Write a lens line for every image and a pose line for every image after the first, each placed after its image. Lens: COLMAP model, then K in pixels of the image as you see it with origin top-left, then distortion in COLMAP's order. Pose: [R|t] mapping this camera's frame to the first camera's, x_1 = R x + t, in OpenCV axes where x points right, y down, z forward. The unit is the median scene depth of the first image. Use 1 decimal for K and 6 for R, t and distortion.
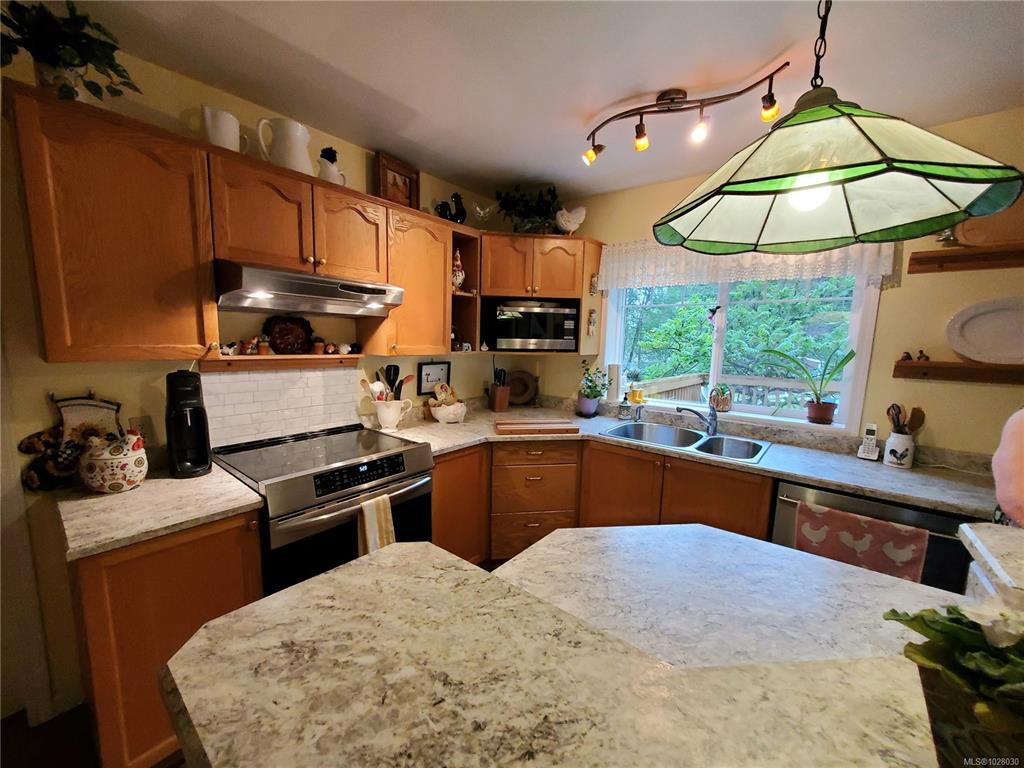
lens RADIAL K [[407.0, 0, 507.3], [0, 407.0, 391.2], [0, 0, 1]] dist [0.011021, -0.002911]
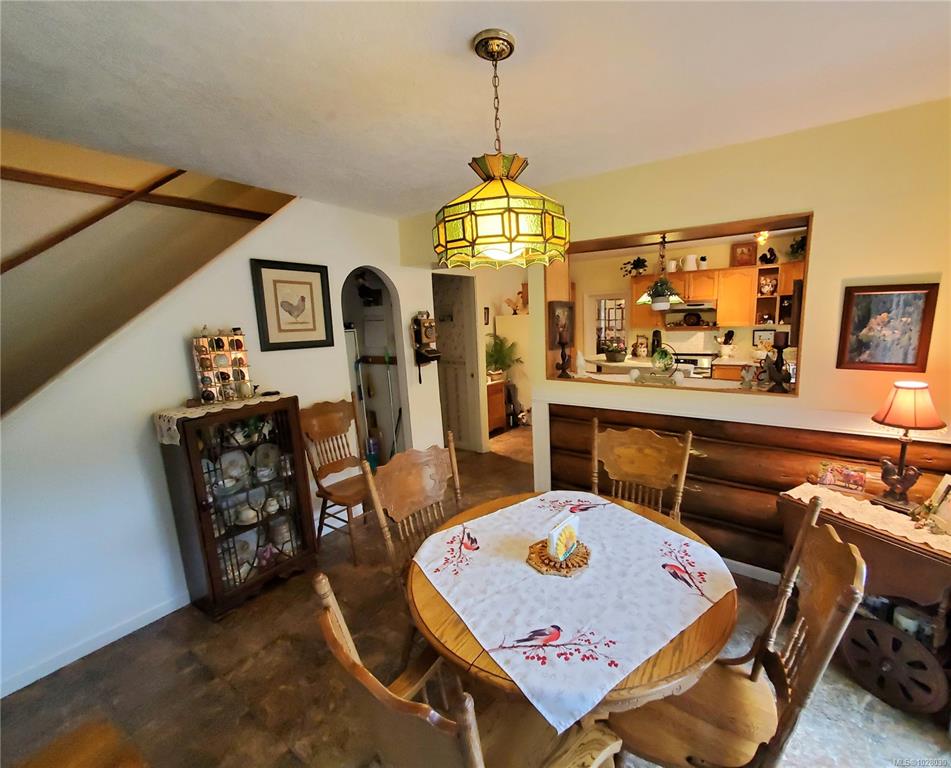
lens RADIAL K [[408.1, 0, 514.3], [0, 408.1, 386.6], [0, 0, 1]] dist [0.003559, -0.000001]
pose [[0.100200, 0.140942, -0.984934, 1.953275], [-0.093268, 0.986888, 0.131733, 0.061434], [0.990586, 0.078663, 0.112032, -0.484404]]
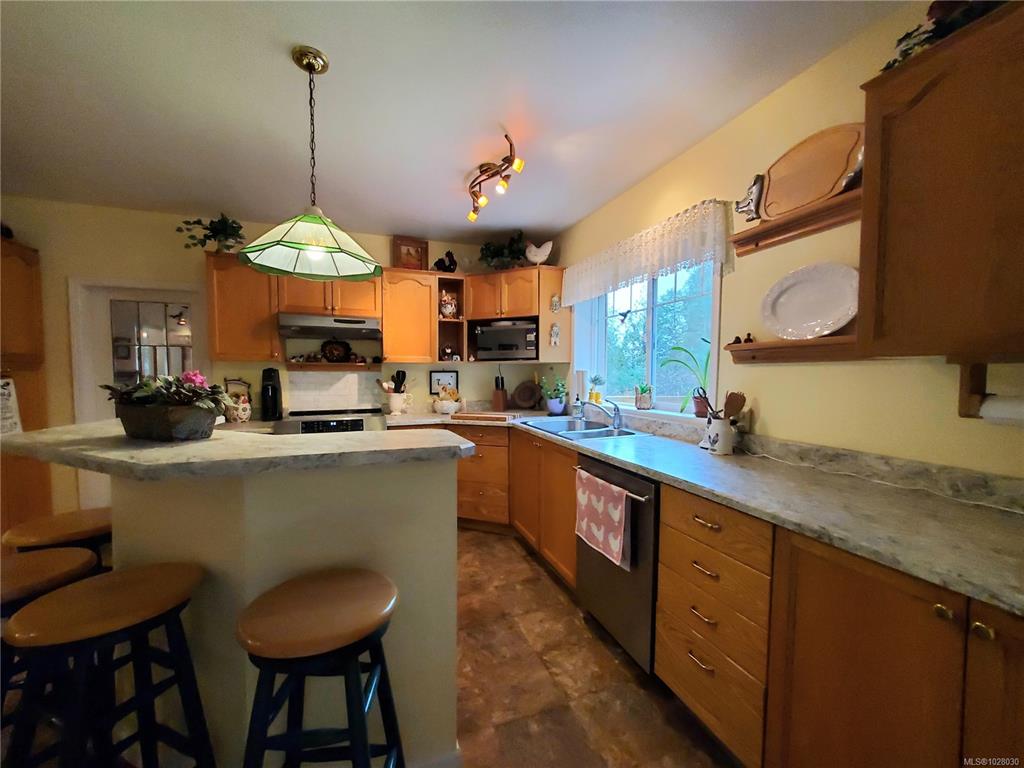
lens RADIAL K [[407.0, 0, 506.4], [0, 407.0, 390.5], [0, 0, 1]] dist [0.011021, -0.002911]
pose [[0.856210, -0.000761, -0.516627, 0.806658], [-0.048469, 0.995470, -0.081796, 0.109468], [0.514349, 0.095075, 0.852294, -0.065893]]
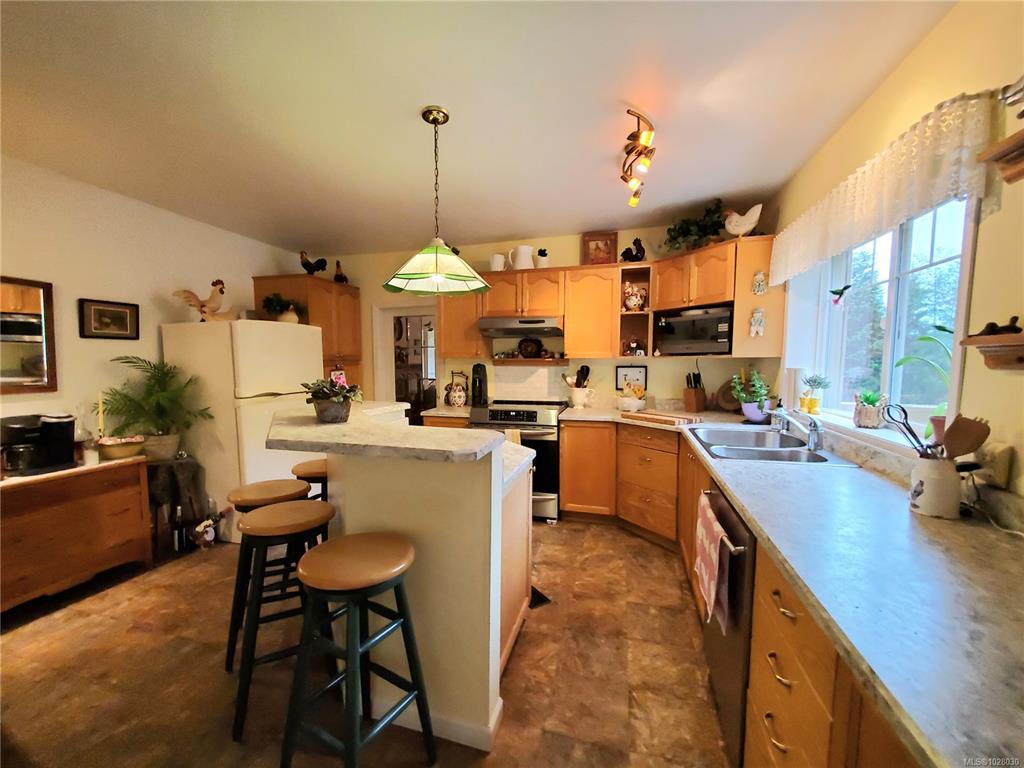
lens RADIAL K [[407.0, 0, 507.4], [0, 407.0, 390.7], [0, 0, 1]] dist [0.011021, -0.002911]
pose [[0.388931, 0.044699, -0.920182, 0.994013], [-0.112523, 0.993649, 0.000708, 0.058756], [0.914369, 0.103267, 0.391490, 0.144938]]
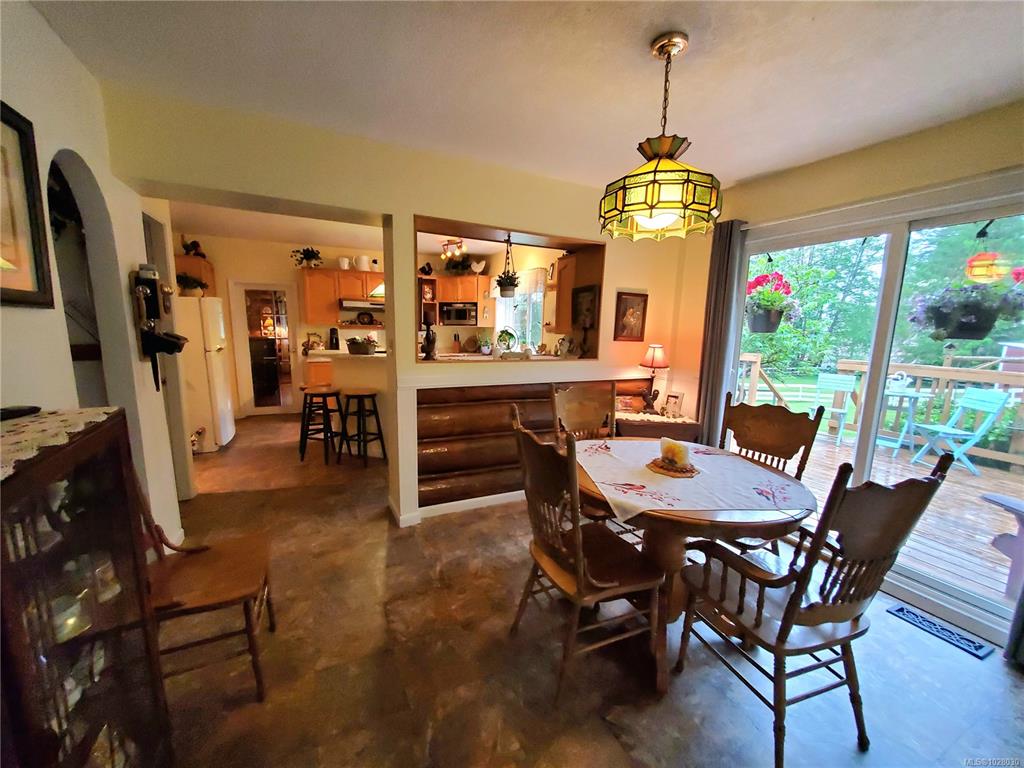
lens RADIAL K [[407.0, 0, 503.4], [0, 407.0, 387.0], [0, 0, 1]] dist [0.011021, -0.002911]
pose [[0.901809, 0.058332, -0.428179, 1.475286], [-0.054328, 0.998290, 0.021576, 0.213699], [0.428706, 0.003804, 0.903436, -1.121868]]
